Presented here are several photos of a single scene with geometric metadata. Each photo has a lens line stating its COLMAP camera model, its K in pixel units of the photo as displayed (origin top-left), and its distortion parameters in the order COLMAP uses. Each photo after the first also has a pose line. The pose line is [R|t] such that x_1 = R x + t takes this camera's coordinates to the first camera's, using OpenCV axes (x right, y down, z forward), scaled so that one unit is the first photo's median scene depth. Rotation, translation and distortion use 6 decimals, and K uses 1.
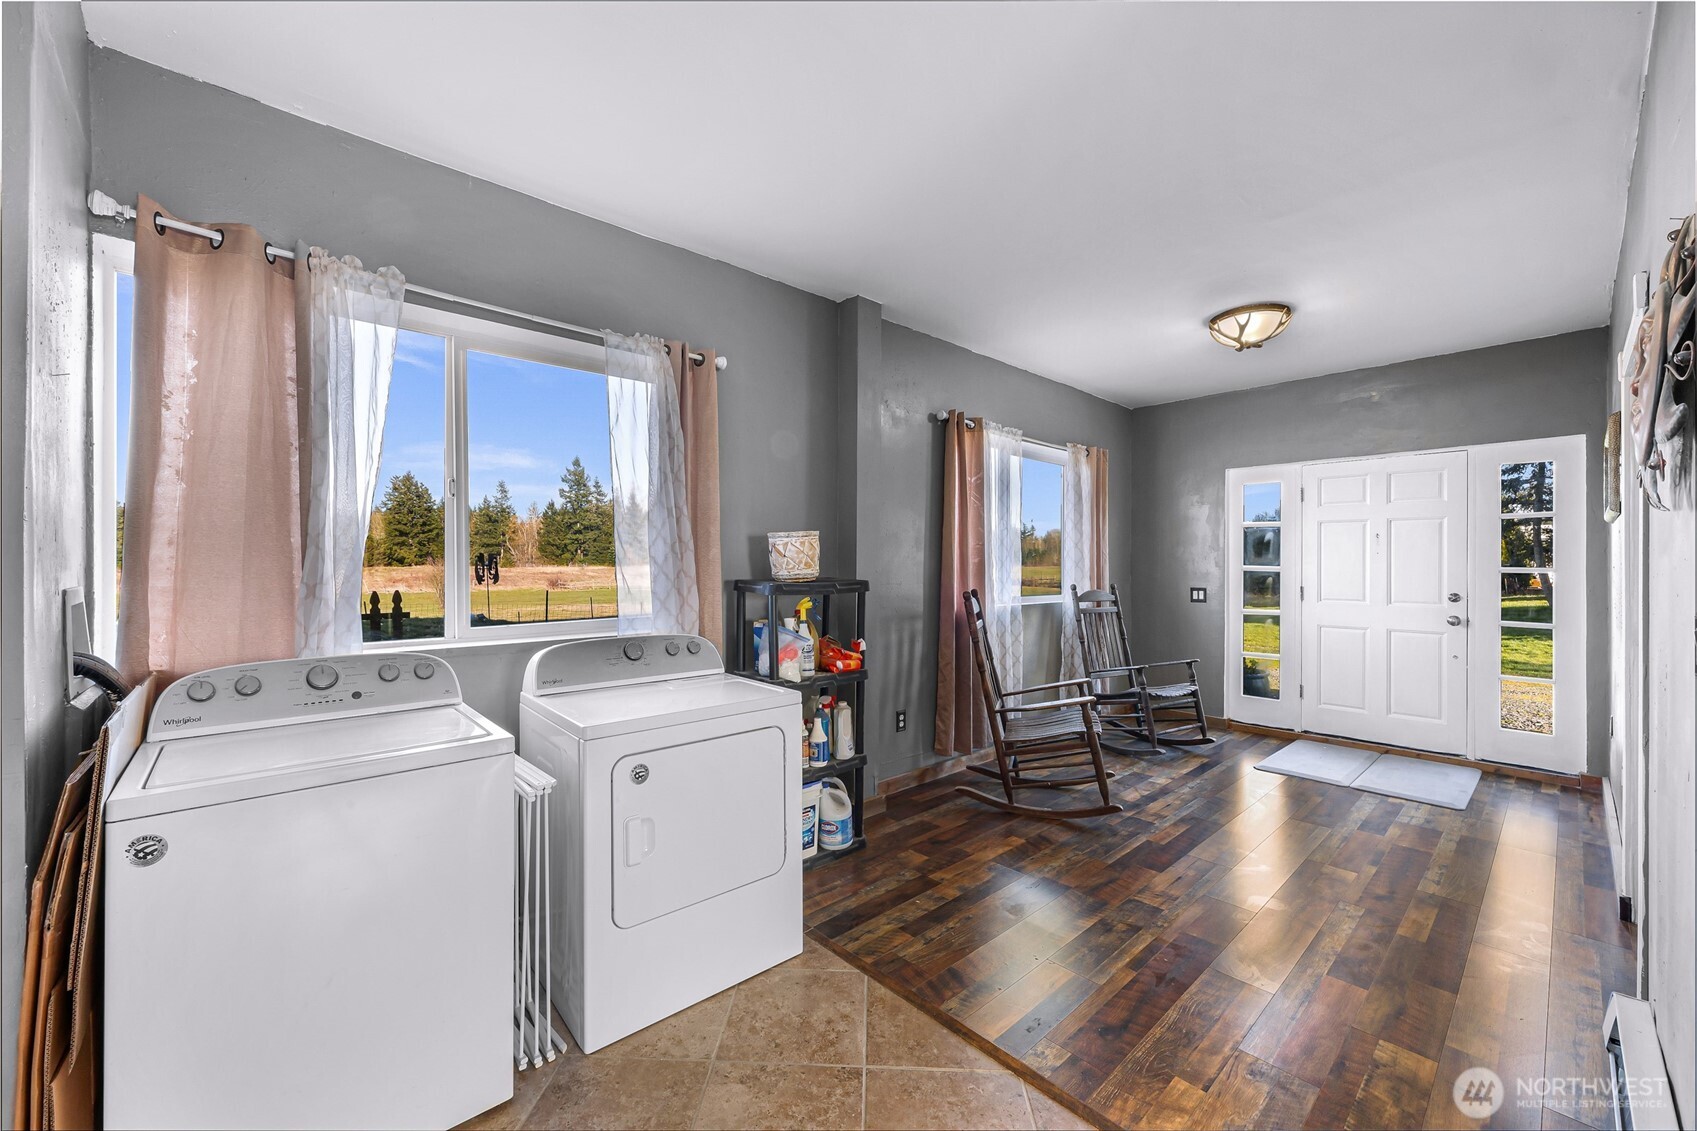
lens RADIAL K [[662.0, 0, 844.3], [0, 662.0, 565.6], [0, 0, 1]] dist [-0.009942, 0.000164]
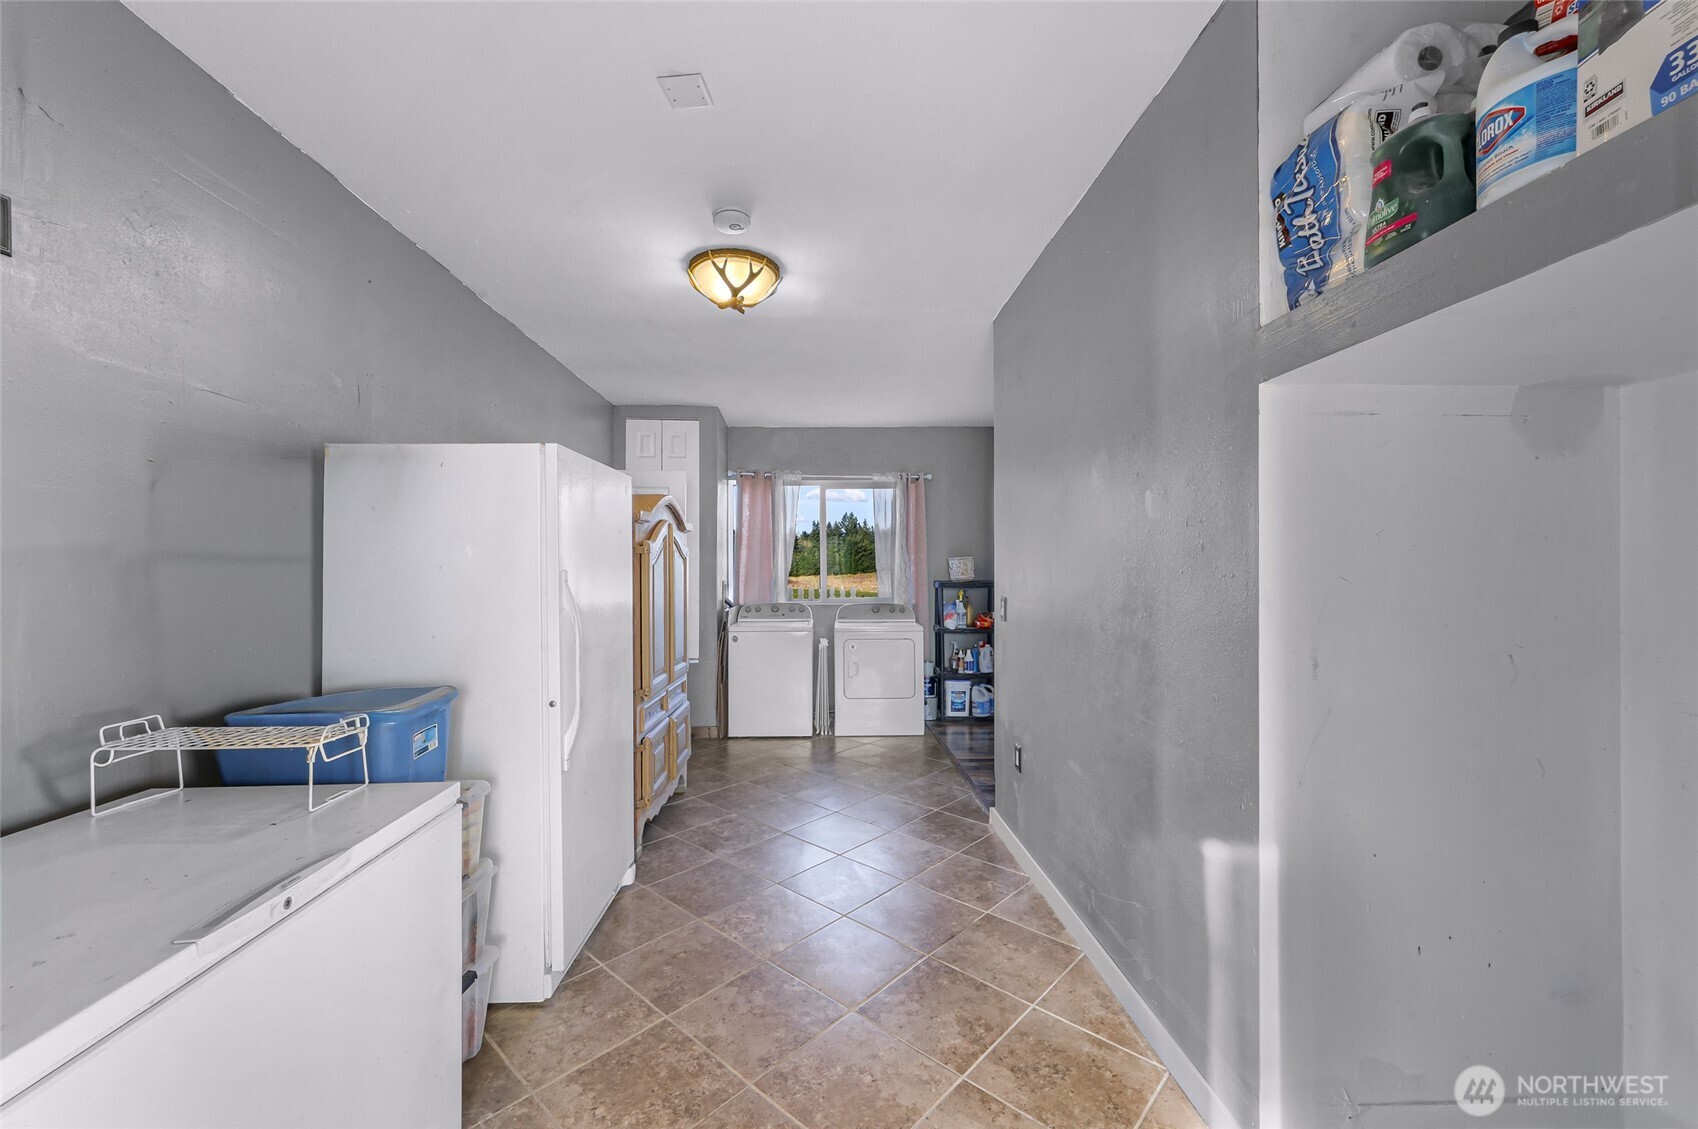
lens RADIAL K [[622.5, 0, 832.9], [0, 622.5, 565.3], [0, 0, 1]] dist [-0.001444, 0.000311]
pose [[0.763431, 0.000799, -0.645889, 1.308250], [0.001726, 0.999993, 0.003277, -0.050425], [0.645888, -0.003616, 0.763424, -1.082827]]
